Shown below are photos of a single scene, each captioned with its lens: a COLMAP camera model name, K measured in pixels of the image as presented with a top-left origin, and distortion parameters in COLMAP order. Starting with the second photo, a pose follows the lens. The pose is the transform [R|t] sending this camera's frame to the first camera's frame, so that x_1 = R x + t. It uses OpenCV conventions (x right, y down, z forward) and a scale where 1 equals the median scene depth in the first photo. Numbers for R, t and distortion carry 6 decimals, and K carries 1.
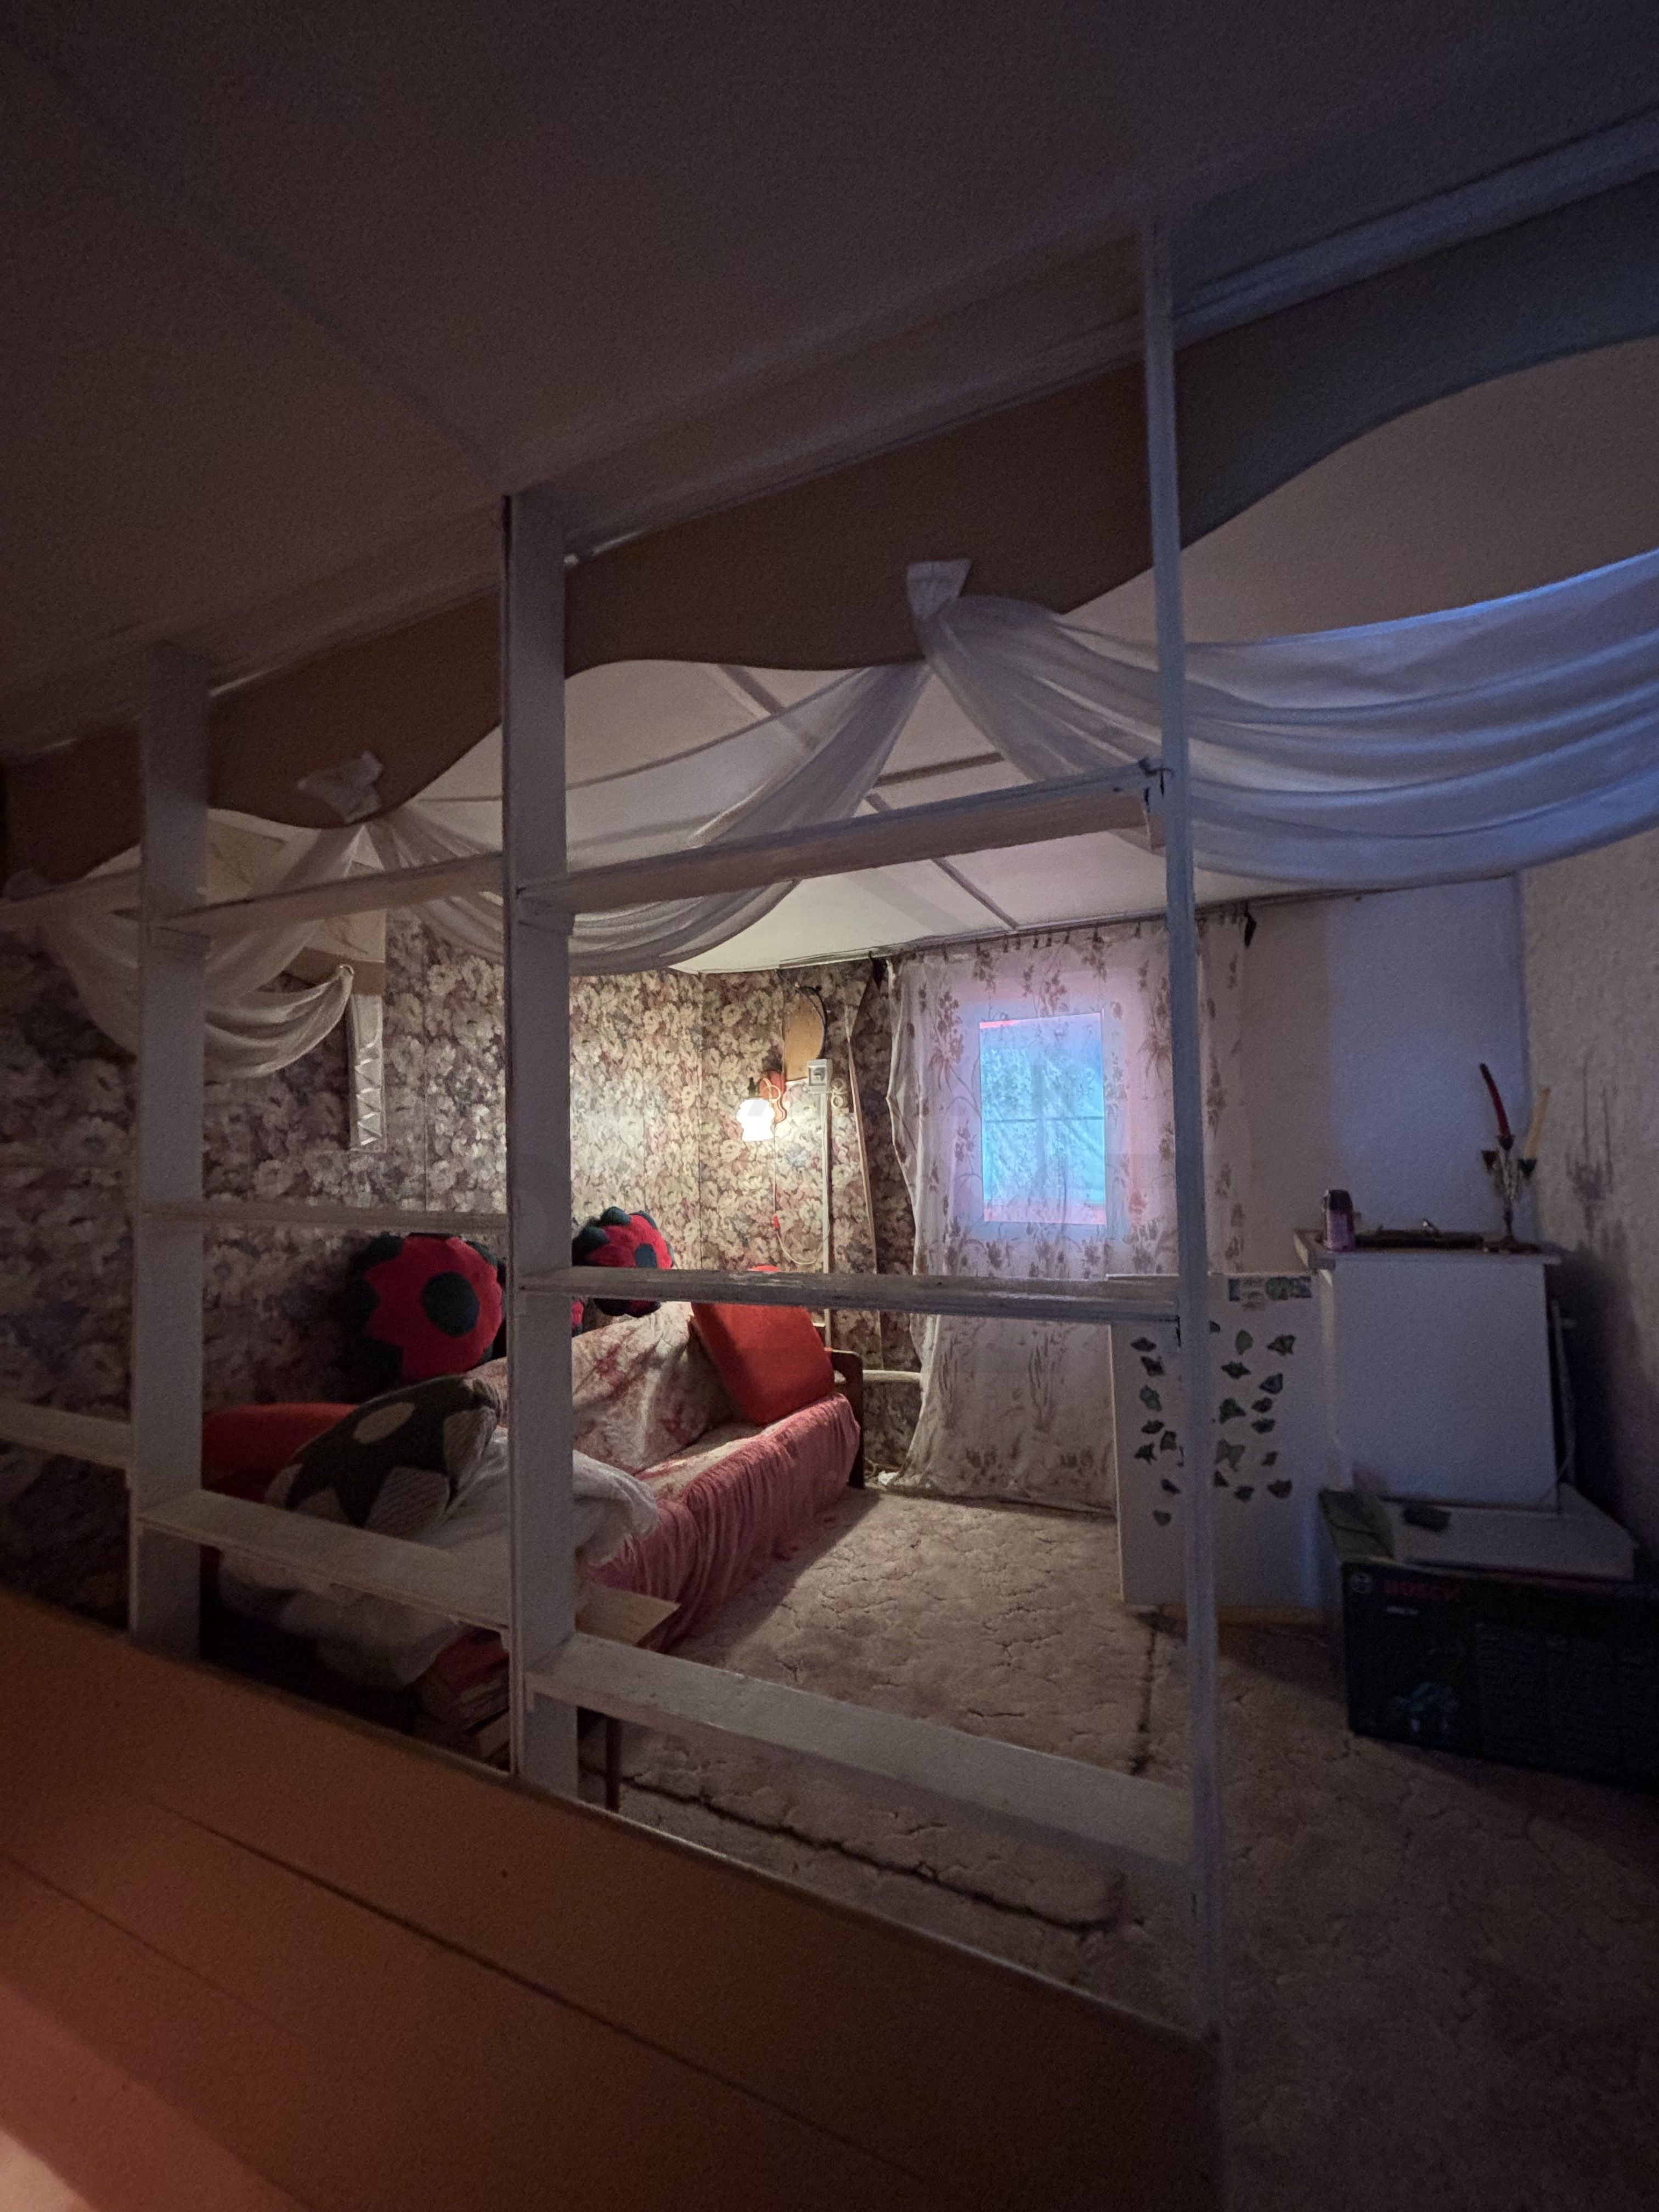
lens RADIAL K [[884.3, 0, 827.5], [0, 884.3, 1108.4], [0, 0, 1]] dist [0.000683, -0.000718]
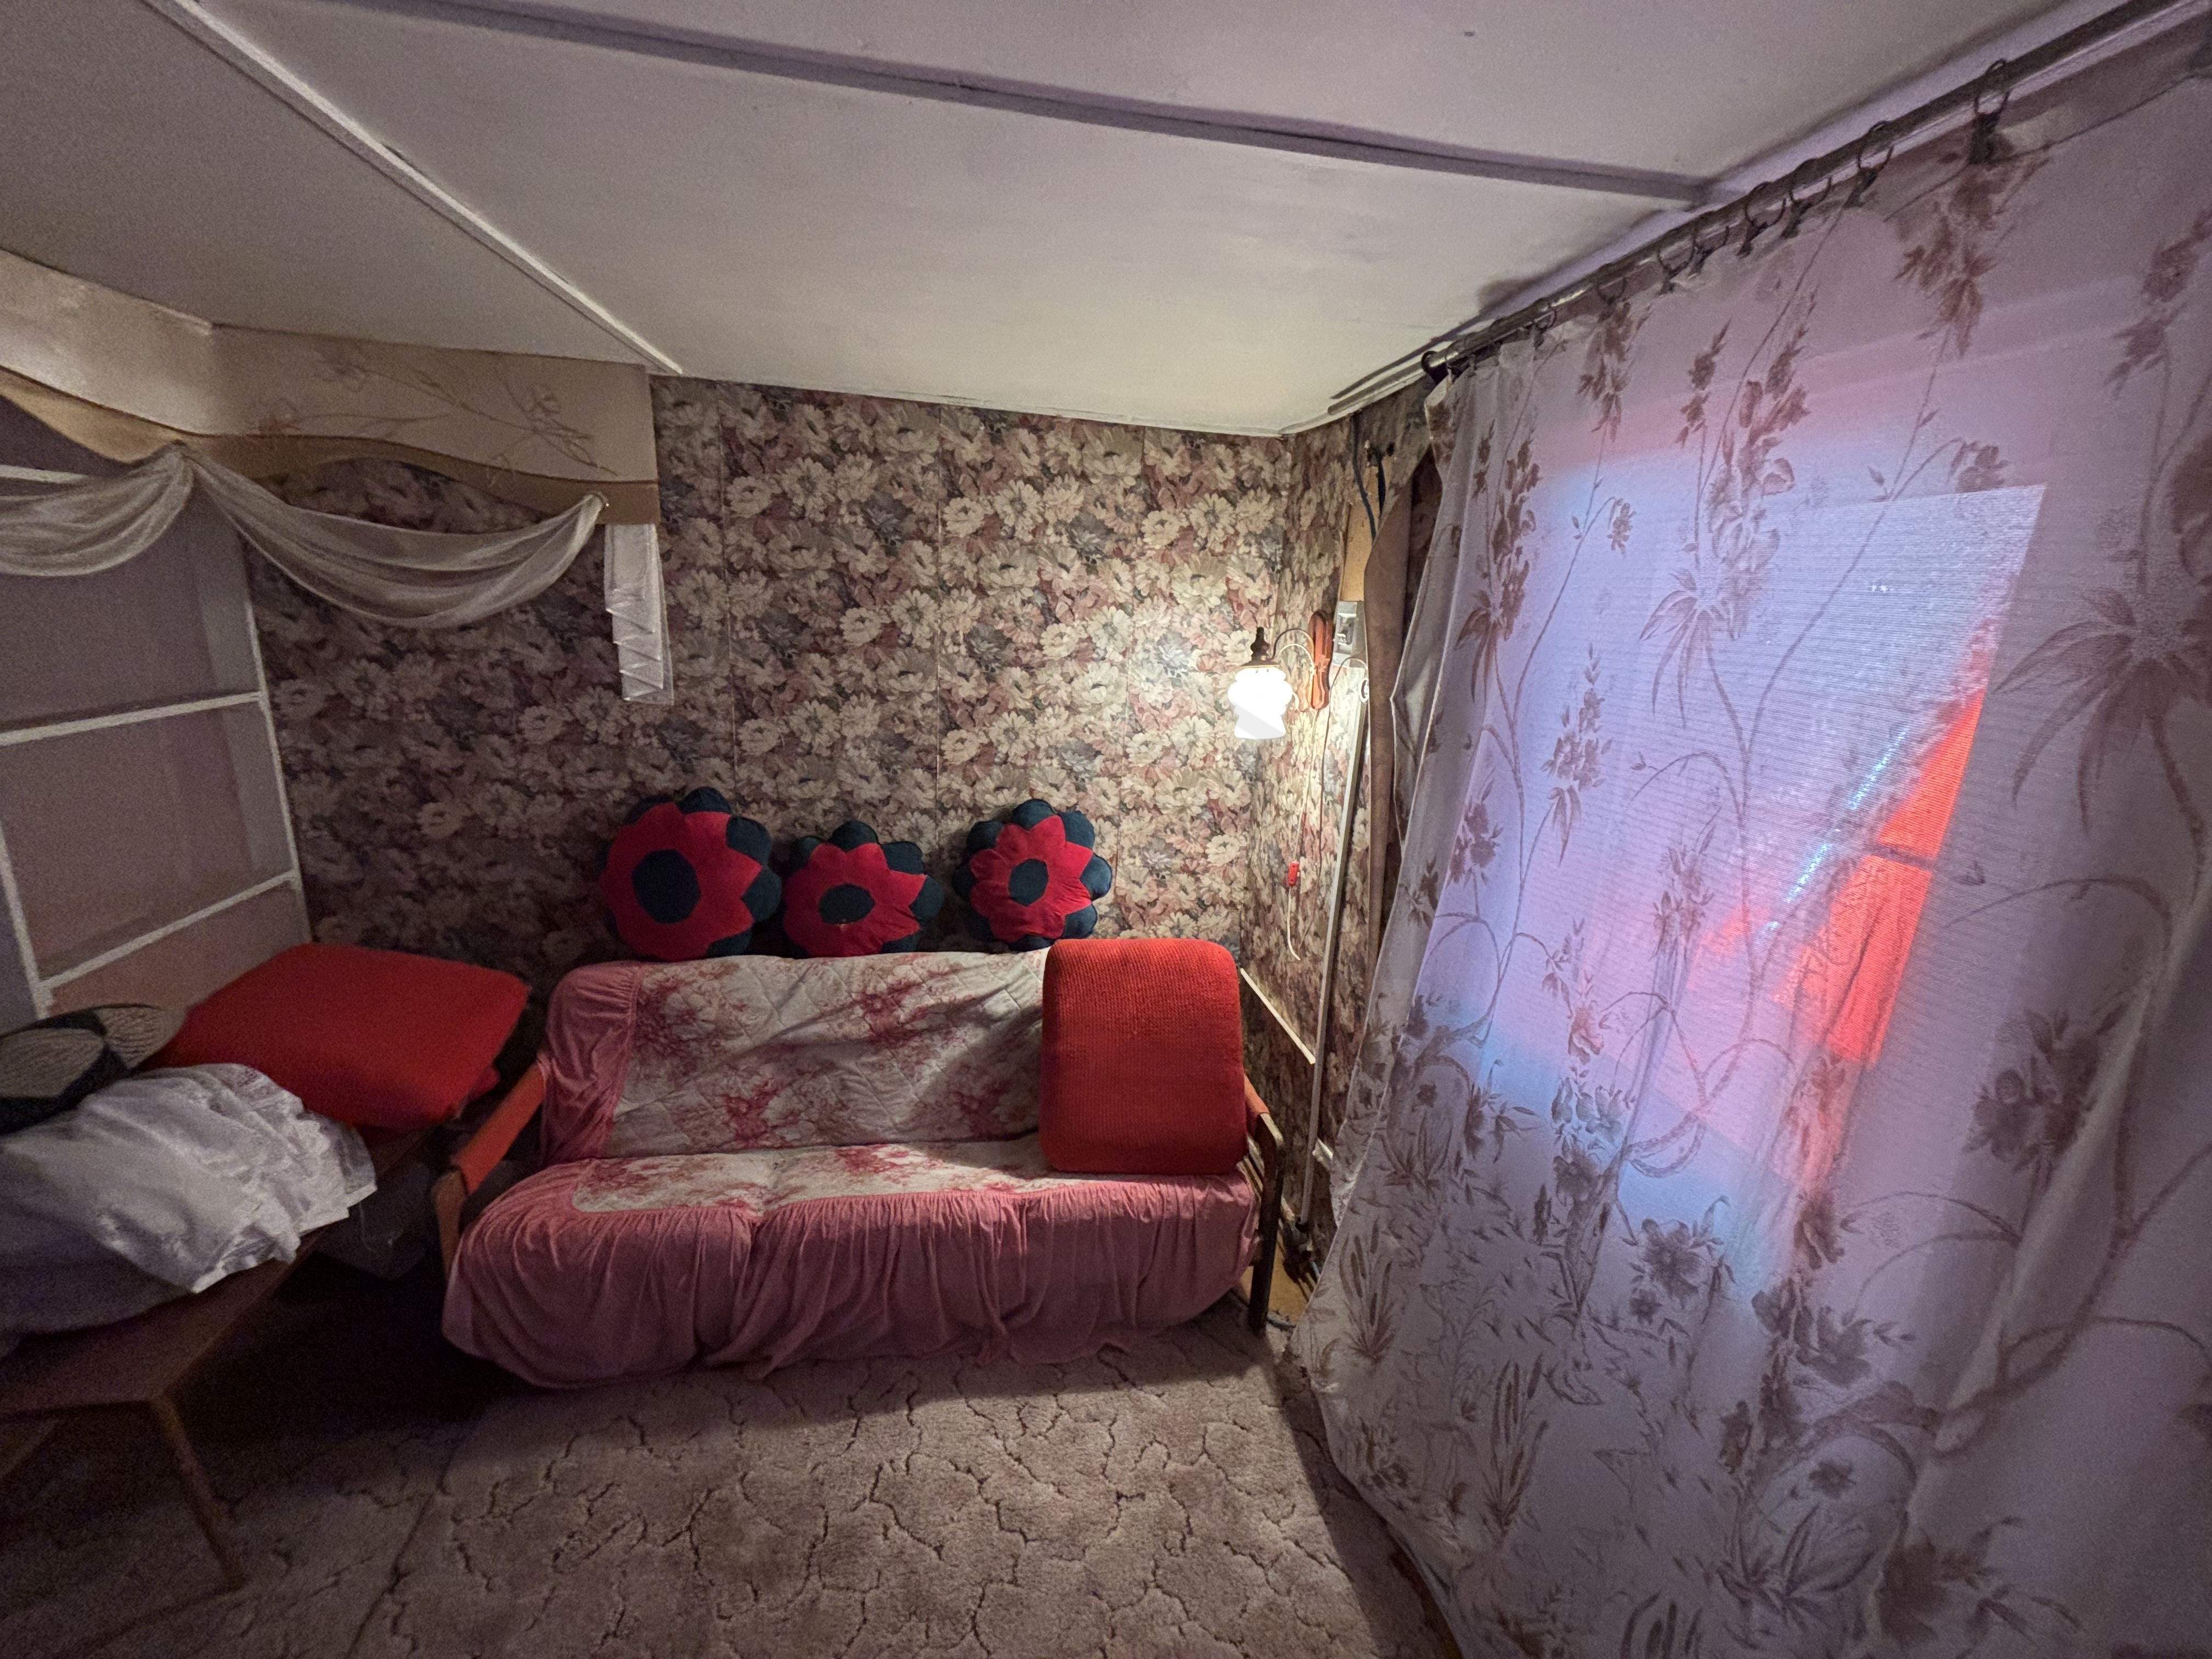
lens RADIAL K [[884.3, 0, 1098.3], [0, 884.3, 830.1], [0, 0, 1]] dist [0.000683, -0.000718]
pose [[0.575427, 0.251332, -0.778277, 0.428408], [-0.034042, 0.958146, 0.284248, -0.087724], [0.817144, -0.137070, 0.559900, 0.720203]]
